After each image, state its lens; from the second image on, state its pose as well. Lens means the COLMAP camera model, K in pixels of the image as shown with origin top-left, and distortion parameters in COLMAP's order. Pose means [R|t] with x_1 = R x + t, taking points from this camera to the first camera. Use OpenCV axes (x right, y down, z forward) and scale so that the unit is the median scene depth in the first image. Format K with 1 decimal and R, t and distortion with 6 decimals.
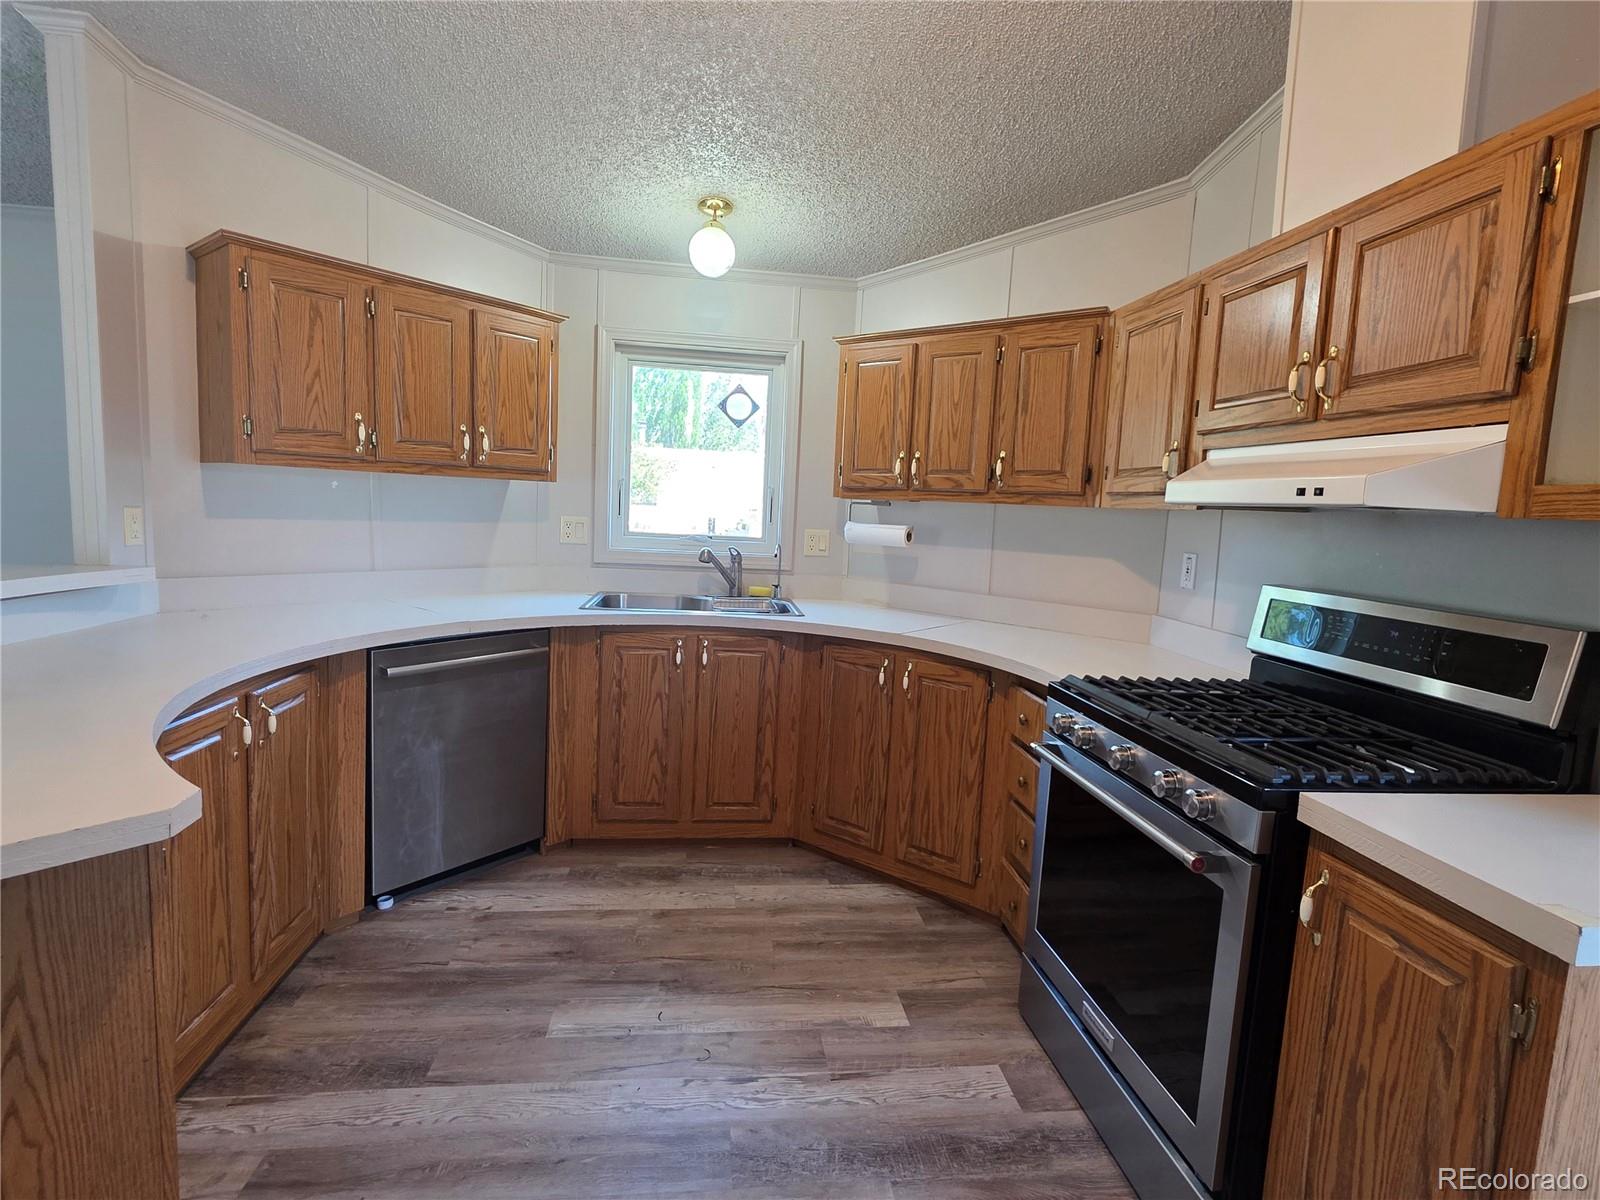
lens RADIAL K [[786.3, 0, 800.9], [0, 786.3, 591.0], [0, 0, 1]] dist [0.001998, 0.000978]
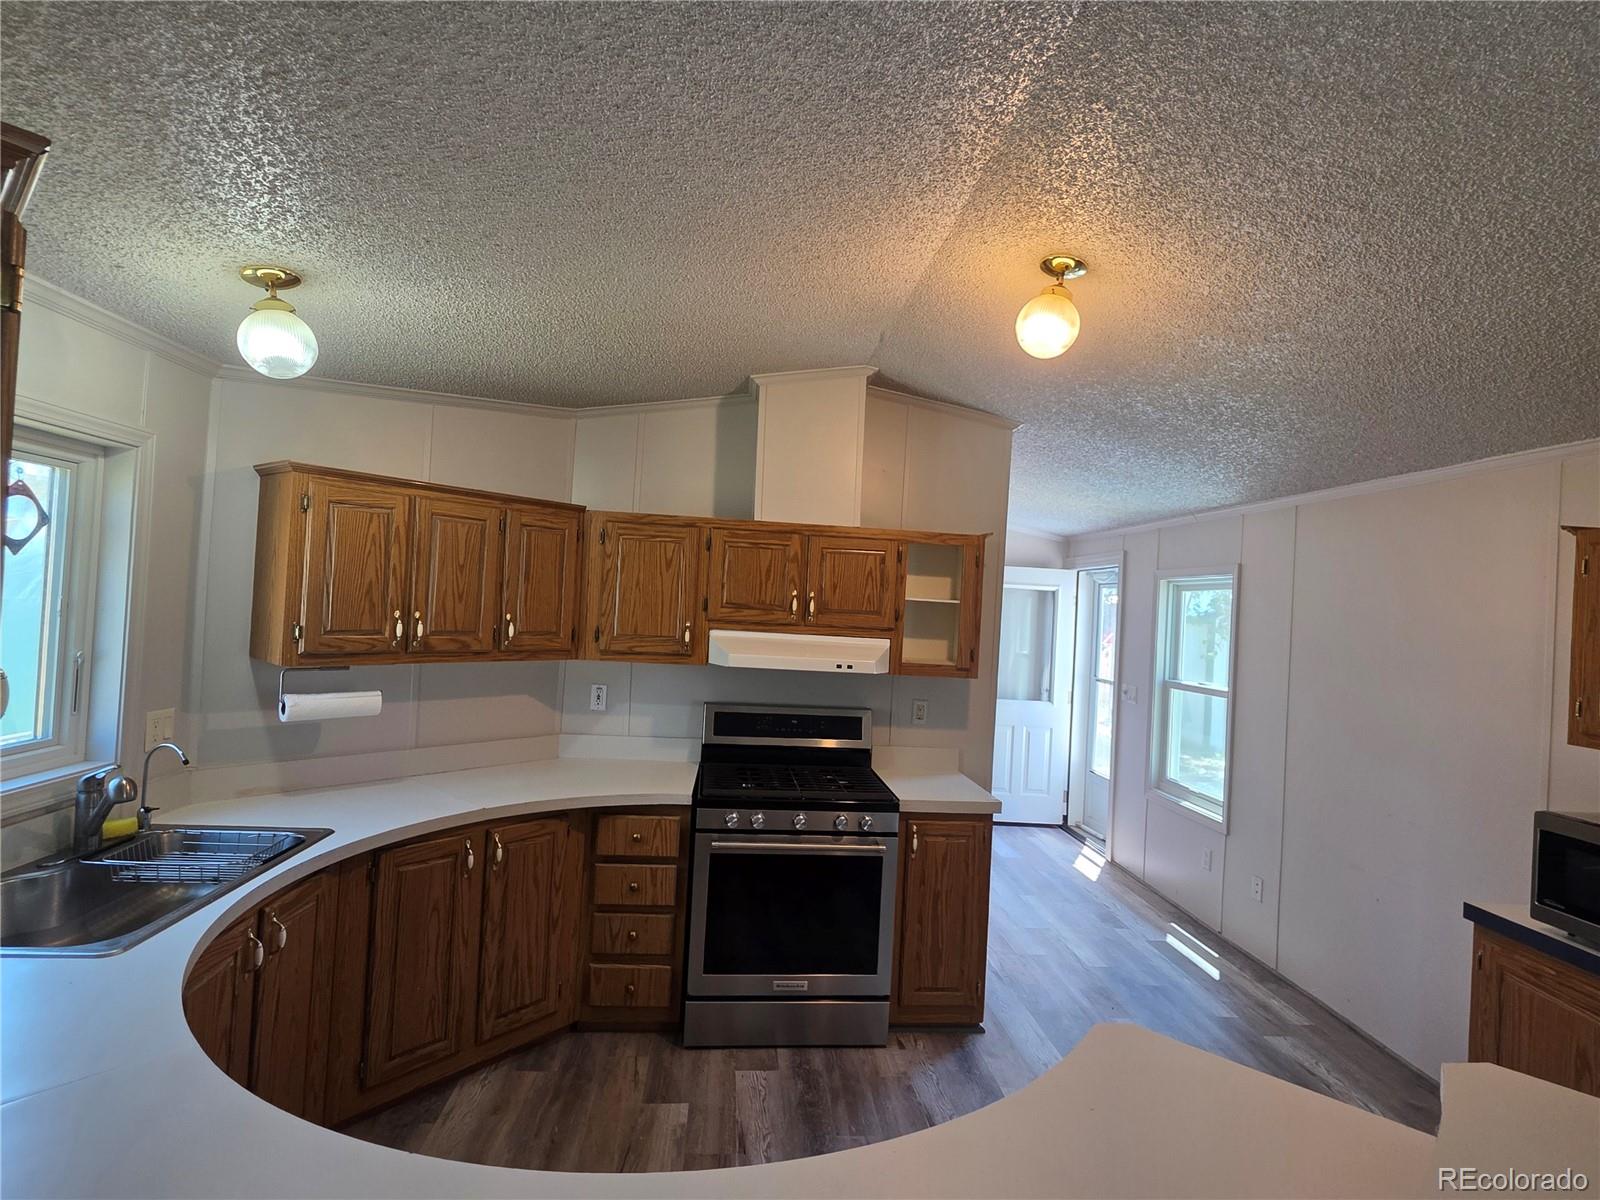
lens RADIAL K [[786.3, 0, 804.2], [0, 786.3, 594.9], [0, 0, 1]] dist [0.001998, 0.000978]
pose [[0.033824, -0.031367, 0.998935, -0.914859], [0.058873, 0.997834, 0.029339, -0.237212], [-0.997692, 0.057818, 0.035598, 0.614428]]
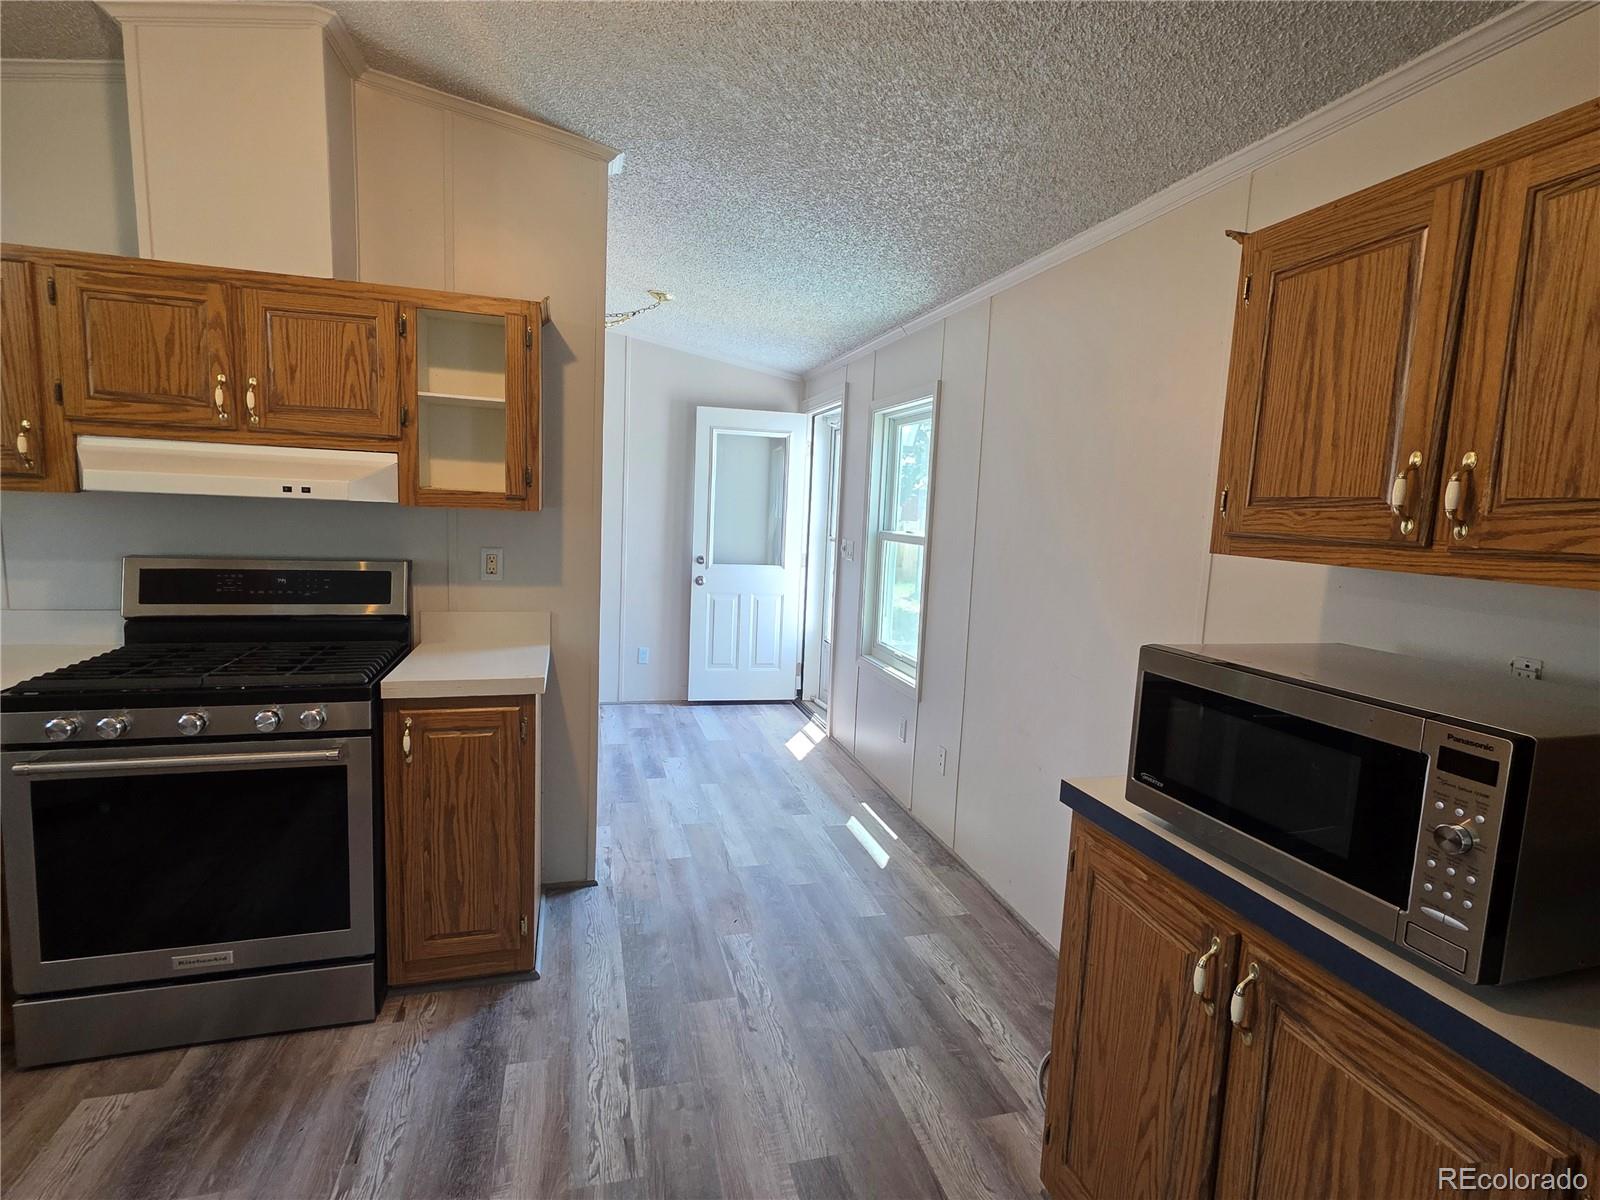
lens RADIAL K [[786.3, 0, 797.5], [0, 786.3, 592.2], [0, 0, 1]] dist [0.001998, 0.000978]
pose [[-0.151165, -0.166678, 0.974355, -0.550947], [0.059692, 0.982344, 0.177305, -0.085582], [-0.986705, 0.084963, -0.138546, 0.189711]]
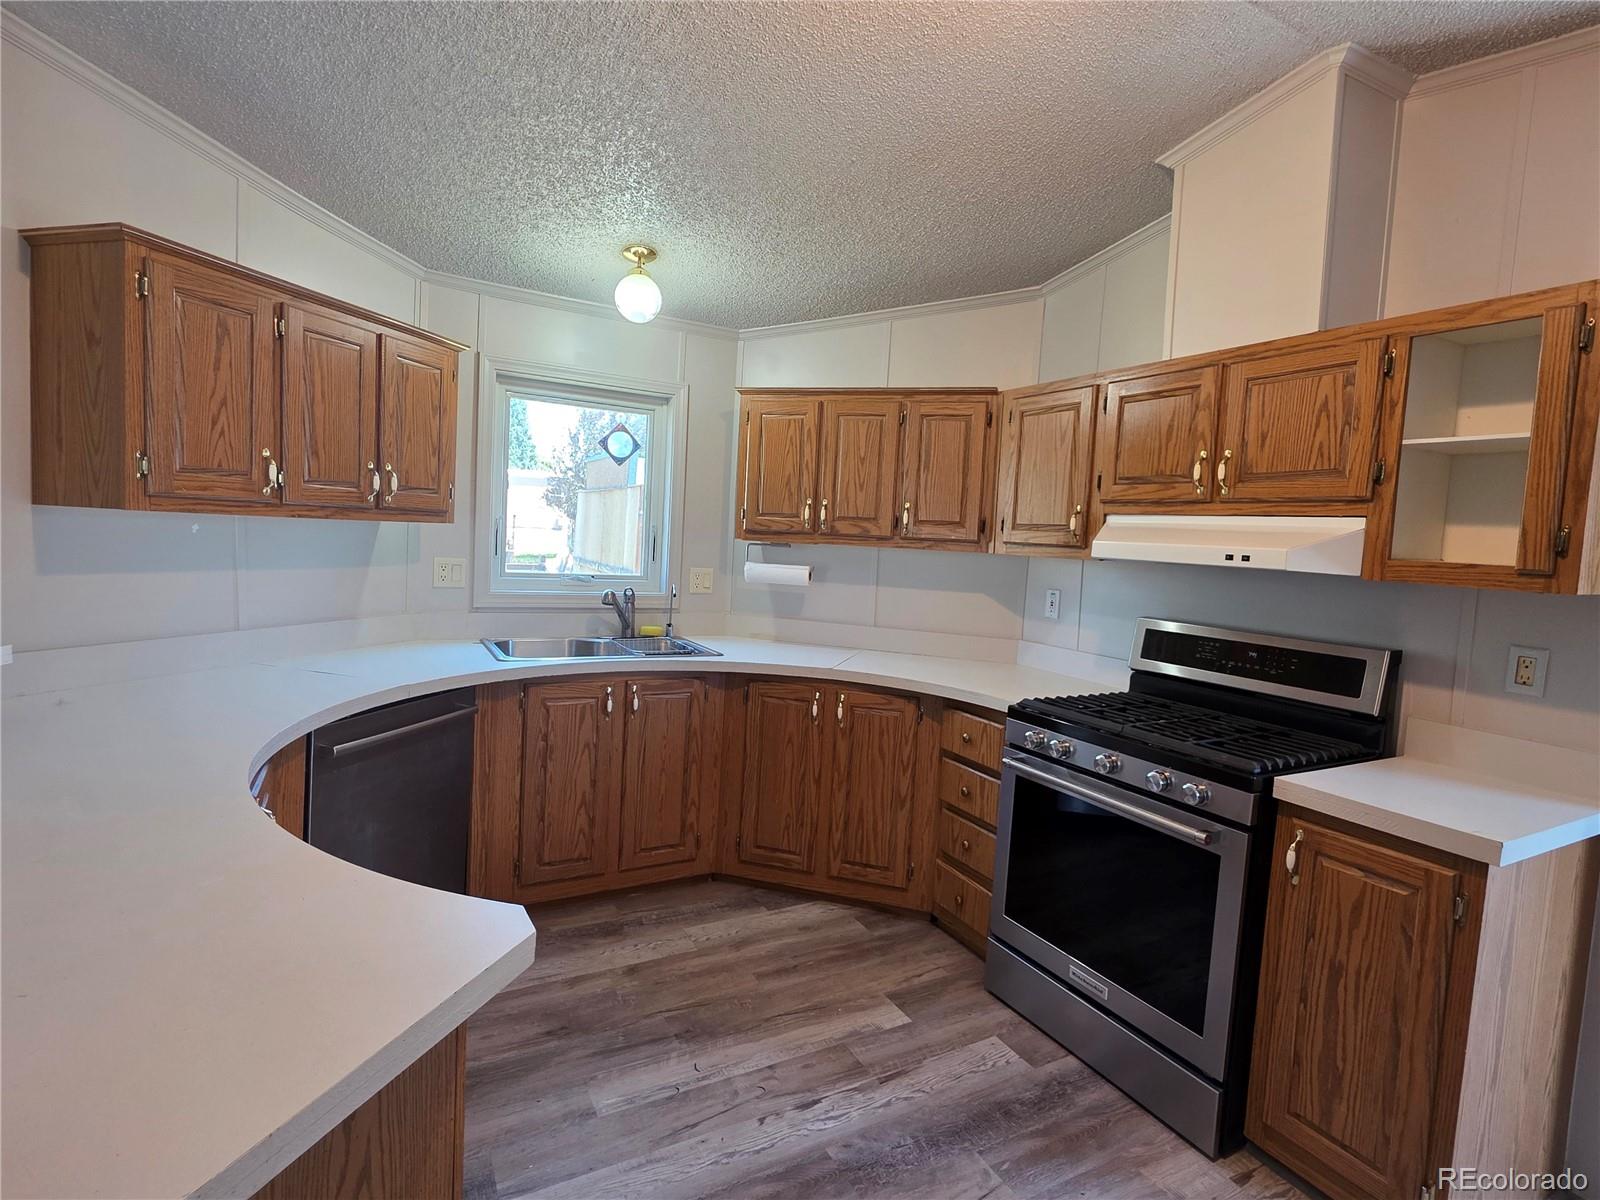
lens RADIAL K [[786.3, 0, 801.1], [0, 786.3, 591.2], [0, 0, 1]] dist [0.001998, 0.000978]
pose [[0.928608, -0.023808, 0.370297, -0.348135], [0.030756, 0.999444, -0.012868, -0.044129], [-0.369785, 0.023339, 0.928824, -0.000041]]
